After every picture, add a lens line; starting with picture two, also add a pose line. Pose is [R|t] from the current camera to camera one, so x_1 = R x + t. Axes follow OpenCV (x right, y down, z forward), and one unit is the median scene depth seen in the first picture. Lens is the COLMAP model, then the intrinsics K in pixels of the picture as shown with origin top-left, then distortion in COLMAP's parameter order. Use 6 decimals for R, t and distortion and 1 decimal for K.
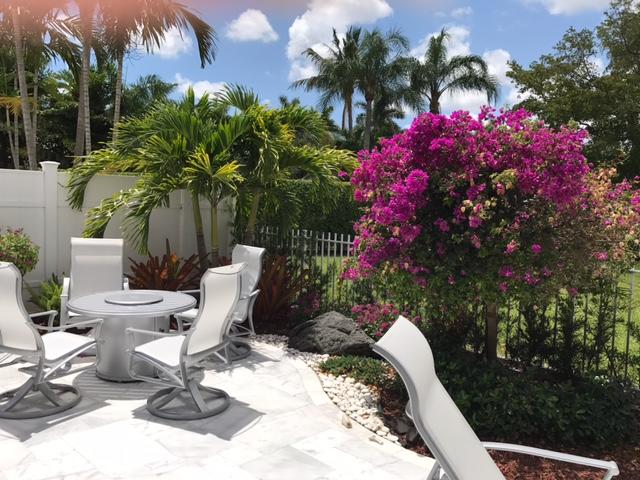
lens RADIAL K [[536.6, 0, 320.0], [0, 536.6, 240.0], [0, 0, 1]] dist [0.023597, -0.010513]
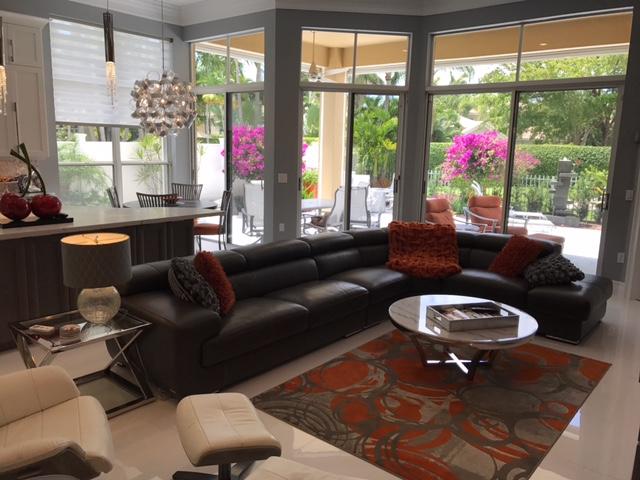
lens RADIAL K [[536.6, 0, 320.0], [0, 536.6, 240.0], [0, 0, 1]] dist [0.023597, -0.010513]
pose [[0.997860, -0.019339, 0.062461, -0.186121], [0.012898, 0.994708, 0.101928, 0.017204], [-0.064102, -0.100904, 0.992829, -0.462807]]
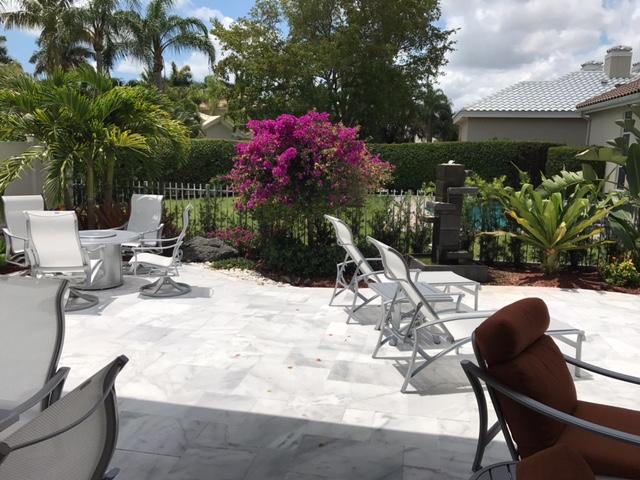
lens RADIAL K [[536.6, 0, 320.0], [0, 536.6, 240.0], [0, 0, 1]] dist [0.023597, -0.010513]
pose [[0.843893, -0.105716, 0.525992, -0.127578], [0.049983, 0.991622, 0.119110, -0.004258], [-0.534177, -0.074226, 0.842107, -0.116418]]
